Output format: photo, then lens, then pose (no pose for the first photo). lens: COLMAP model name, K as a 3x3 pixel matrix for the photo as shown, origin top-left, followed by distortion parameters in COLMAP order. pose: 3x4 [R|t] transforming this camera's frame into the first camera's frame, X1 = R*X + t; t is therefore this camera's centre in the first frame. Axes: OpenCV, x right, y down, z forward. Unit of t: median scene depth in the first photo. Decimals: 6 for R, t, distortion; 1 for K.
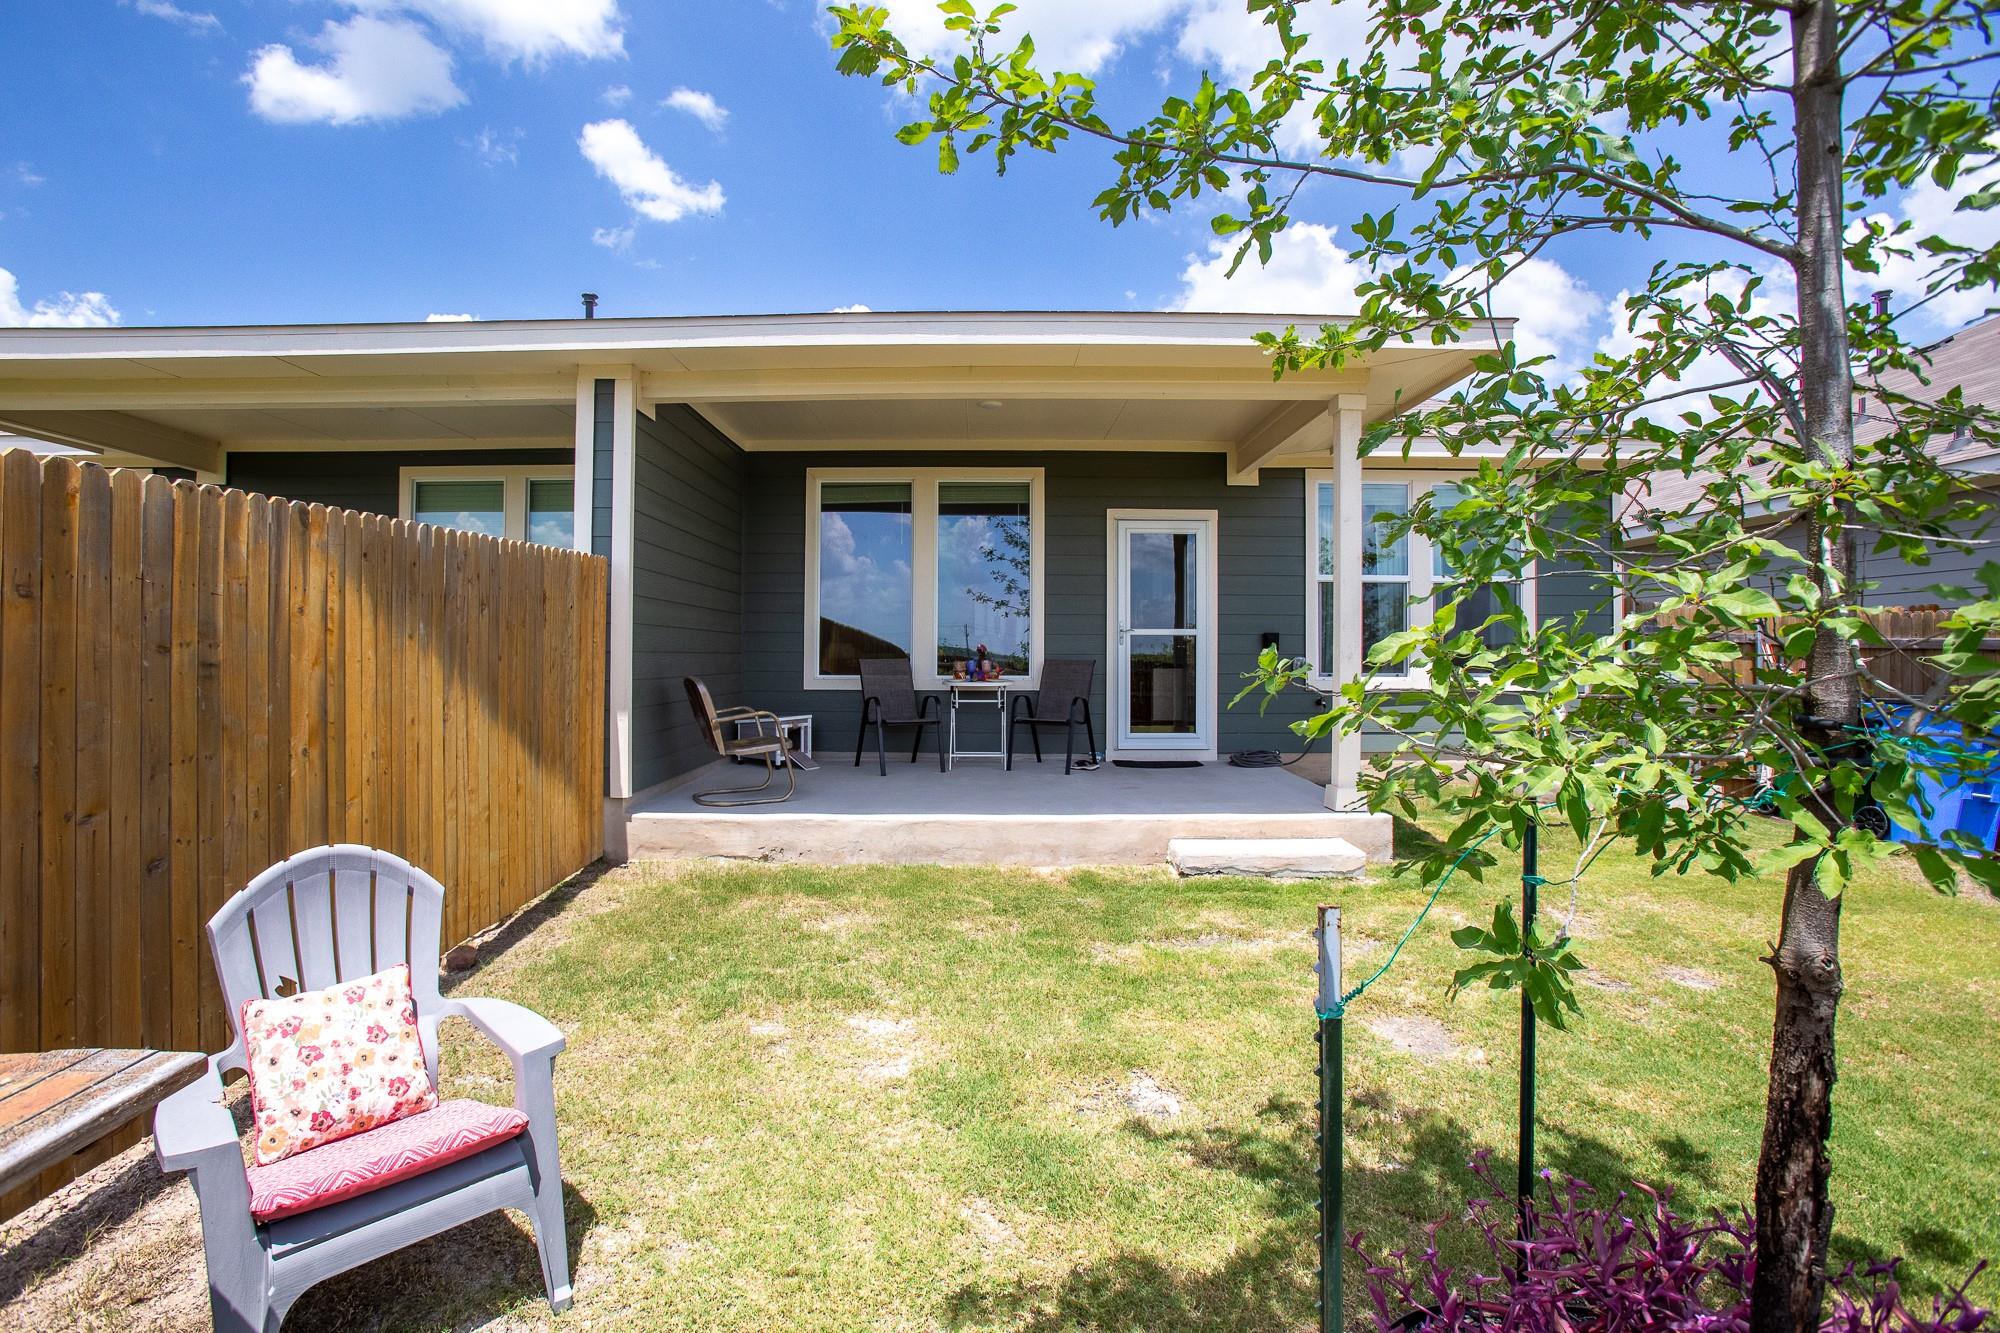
lens RADIAL K [[930.3, 0, 991.1], [0, 930.3, 657.8], [0, 0, 1]] dist [-0.012939, 0.003336]
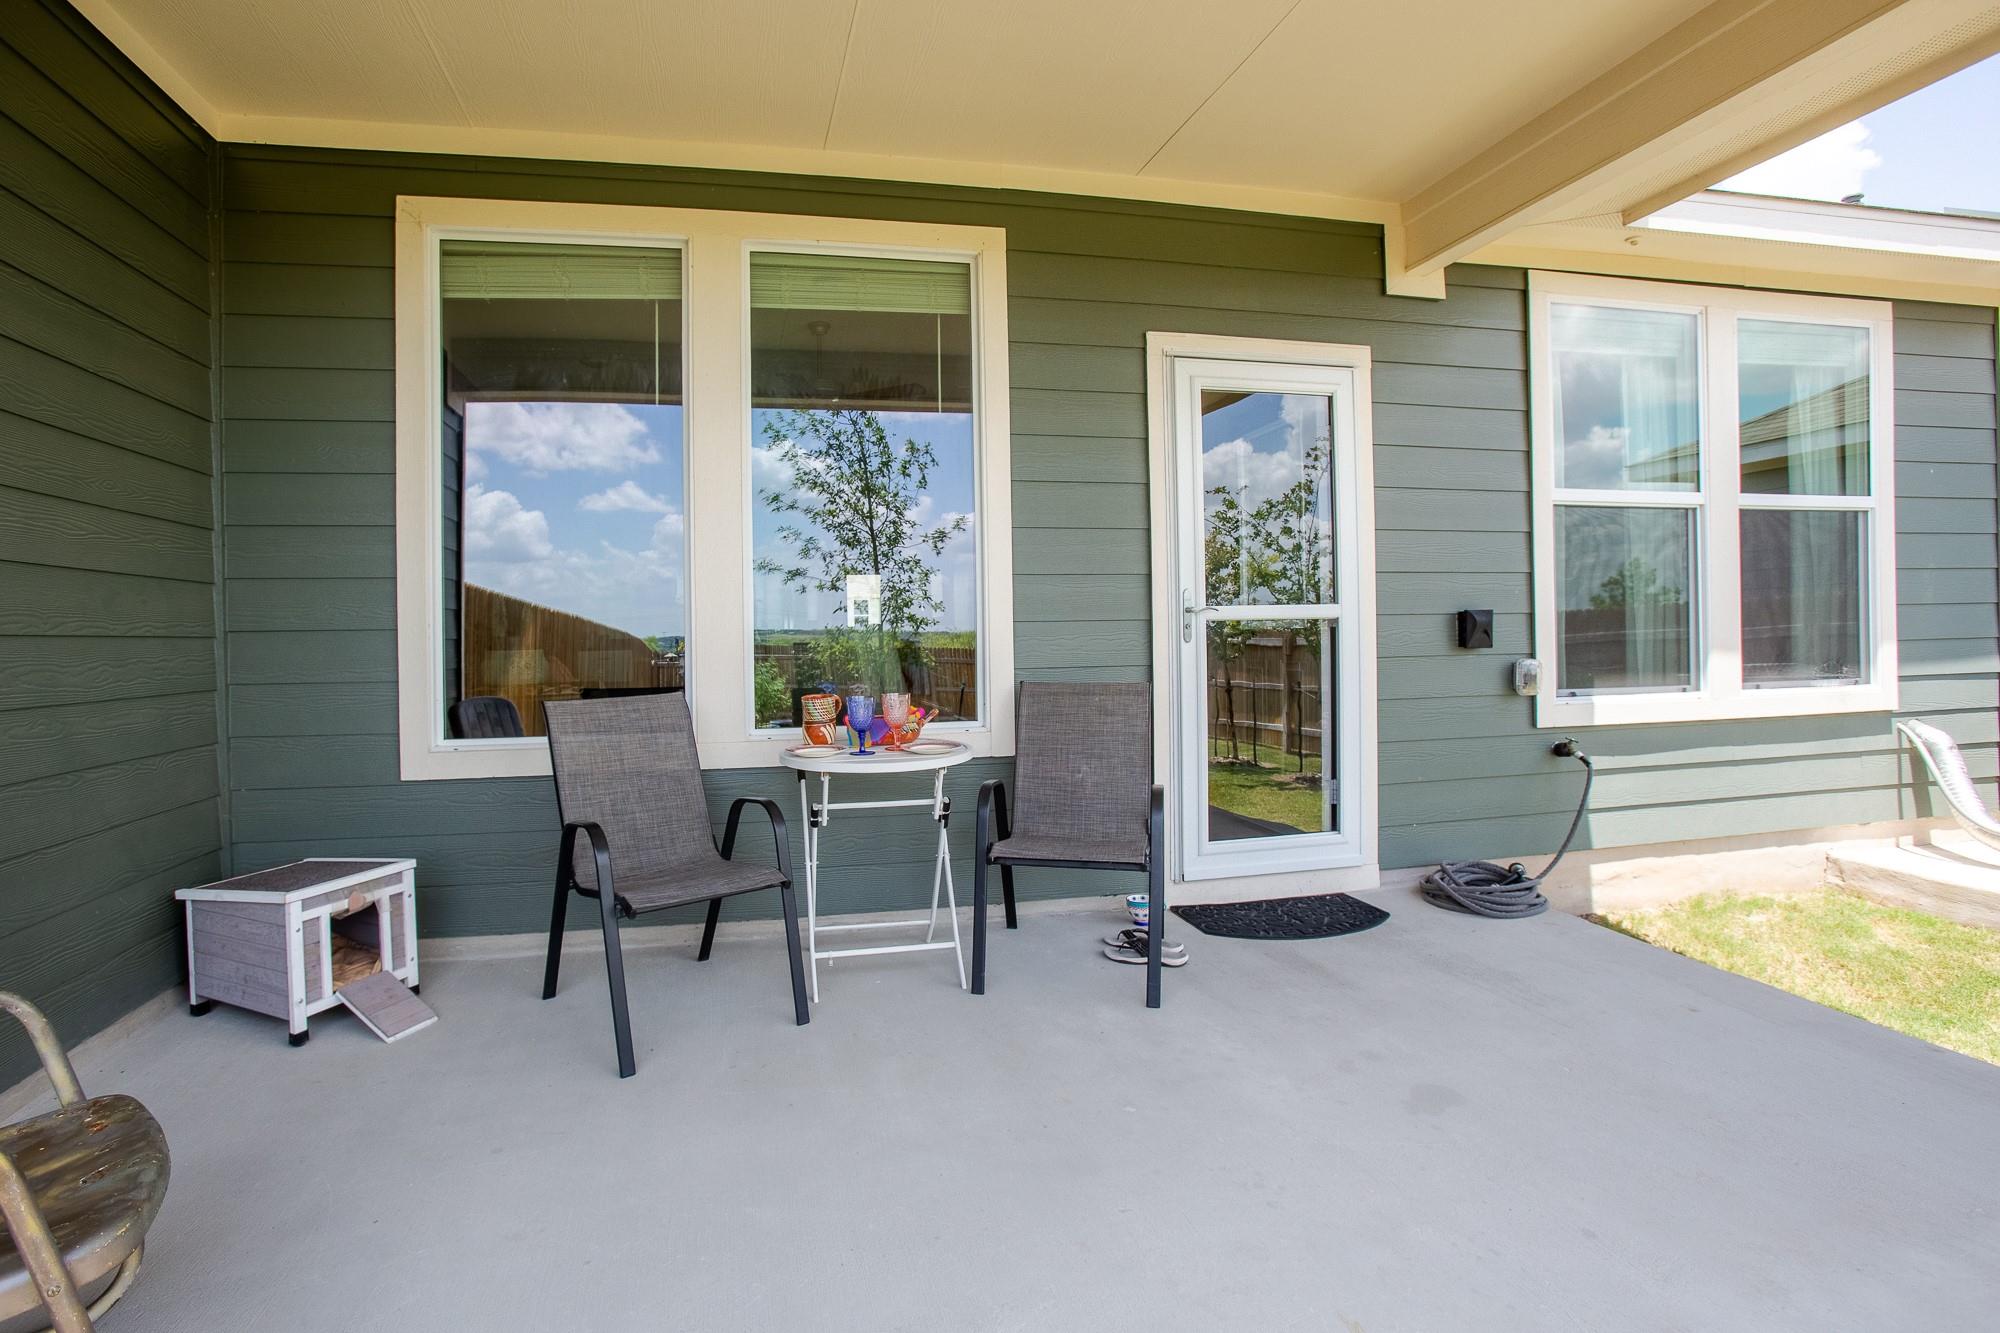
lens RADIAL K [[930.3, 0, 928.5], [0, 930.3, 630.2], [0, 0, 1]] dist [-0.012939, 0.003336]
pose [[0.977931, -0.019513, 0.208014, -0.069192], [0.021036, 0.999766, -0.005112, -0.020342], [-0.207865, 0.009375, 0.978113, 0.597832]]
